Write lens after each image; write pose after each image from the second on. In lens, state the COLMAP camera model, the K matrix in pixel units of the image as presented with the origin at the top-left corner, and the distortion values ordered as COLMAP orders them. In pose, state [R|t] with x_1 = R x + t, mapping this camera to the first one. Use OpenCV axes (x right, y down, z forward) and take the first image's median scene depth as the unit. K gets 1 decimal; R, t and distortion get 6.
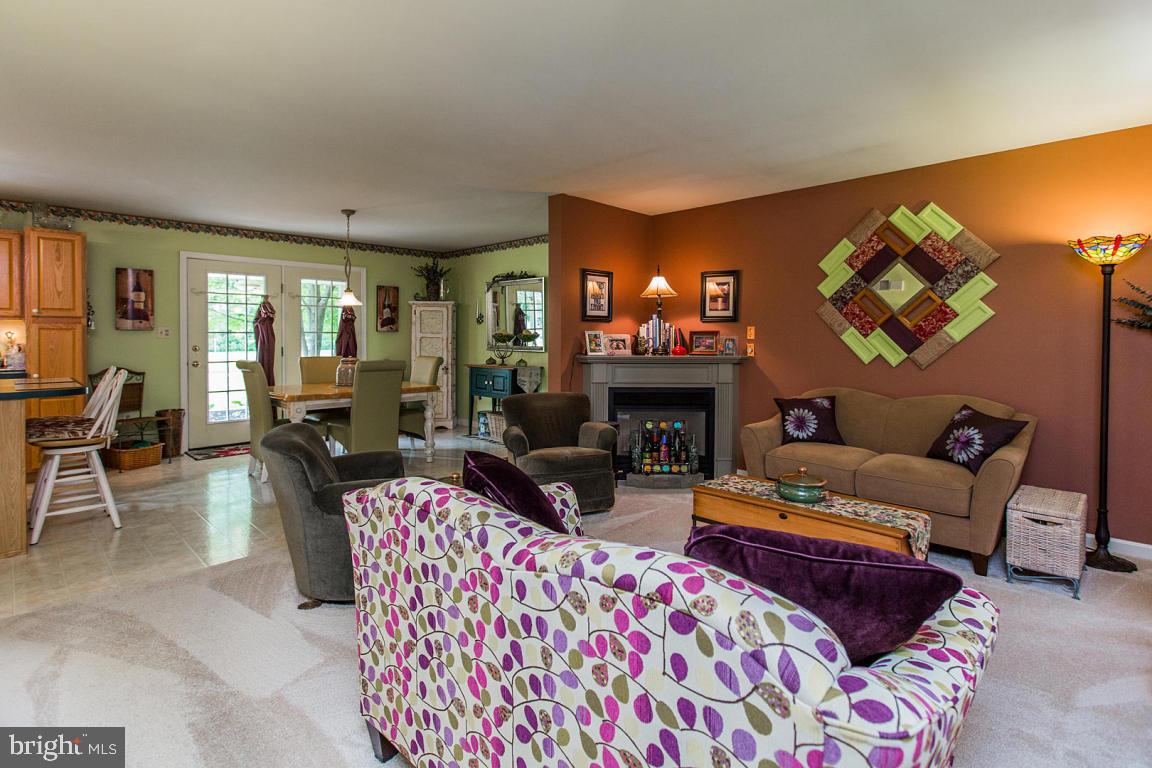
lens RADIAL K [[545.9, 0, 577.5], [0, 545.9, 342.6], [0, 0, 1]] dist [0.000227, -0.000046]
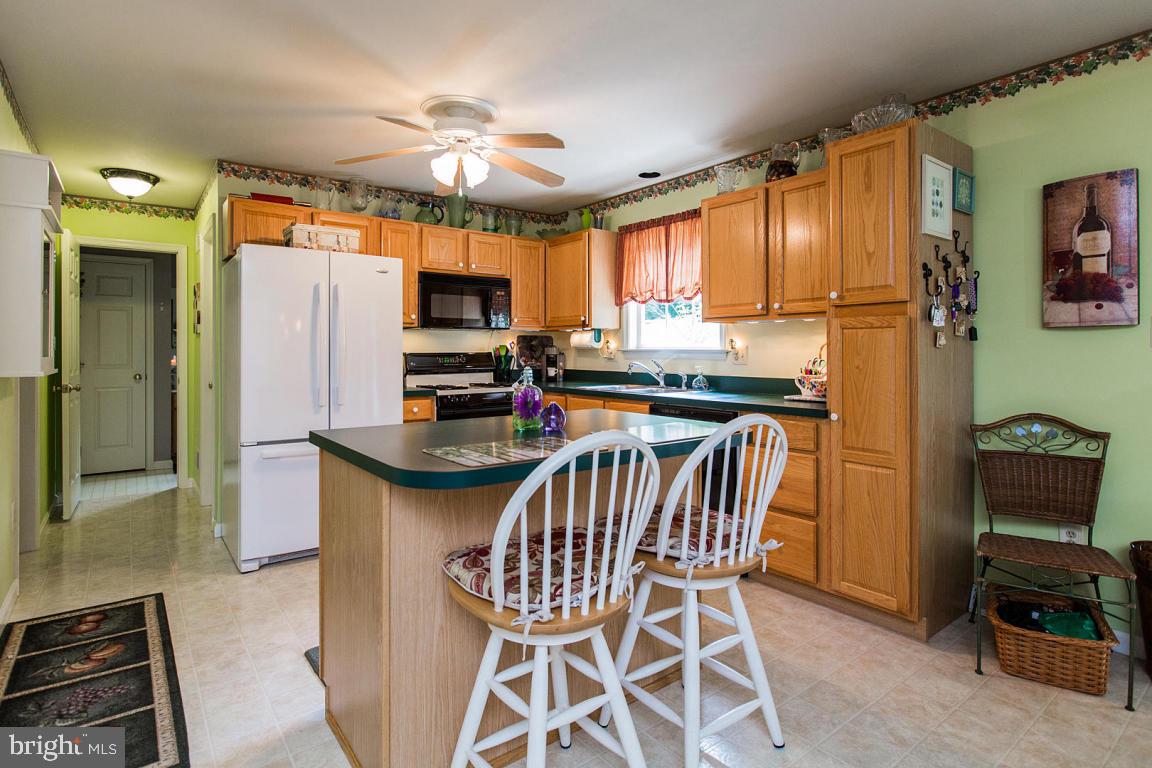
lens RADIAL K [[588.7, 0, 561.6], [0, 588.7, 349.5], [0, 0, 1]] dist [-0.005478, -0.000606]
pose [[-0.151362, -0.001979, -0.988476, -0.301493], [-0.010133, 0.999949, -0.000450, -0.001570], [0.988426, 0.009948, -0.151375, 0.645523]]
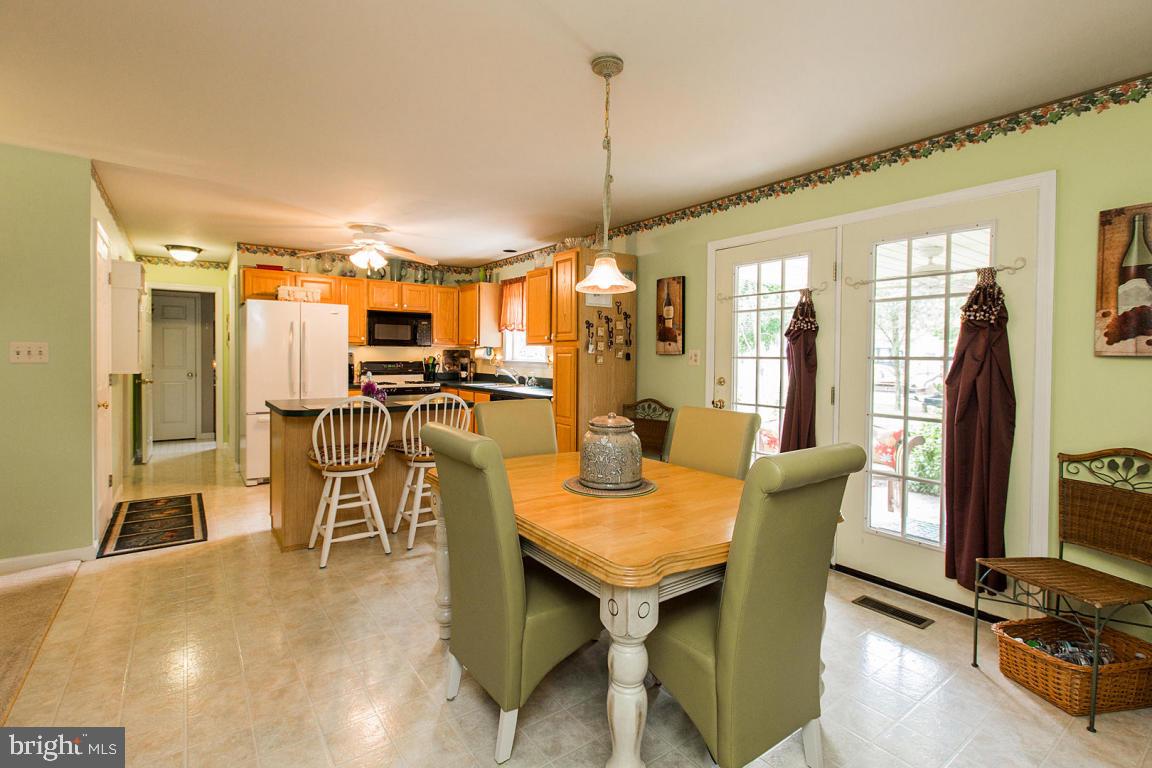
lens RADIAL K [[536.8, 0, 577.2], [0, 536.8, 365.7], [0, 0, 1]] dist [0.002724, 0.000585]
pose [[-0.158395, 0.016647, -0.987235, -0.007827], [-0.021641, 0.999559, 0.020326, -0.018470], [0.987139, 0.024584, -0.157965, 0.947186]]
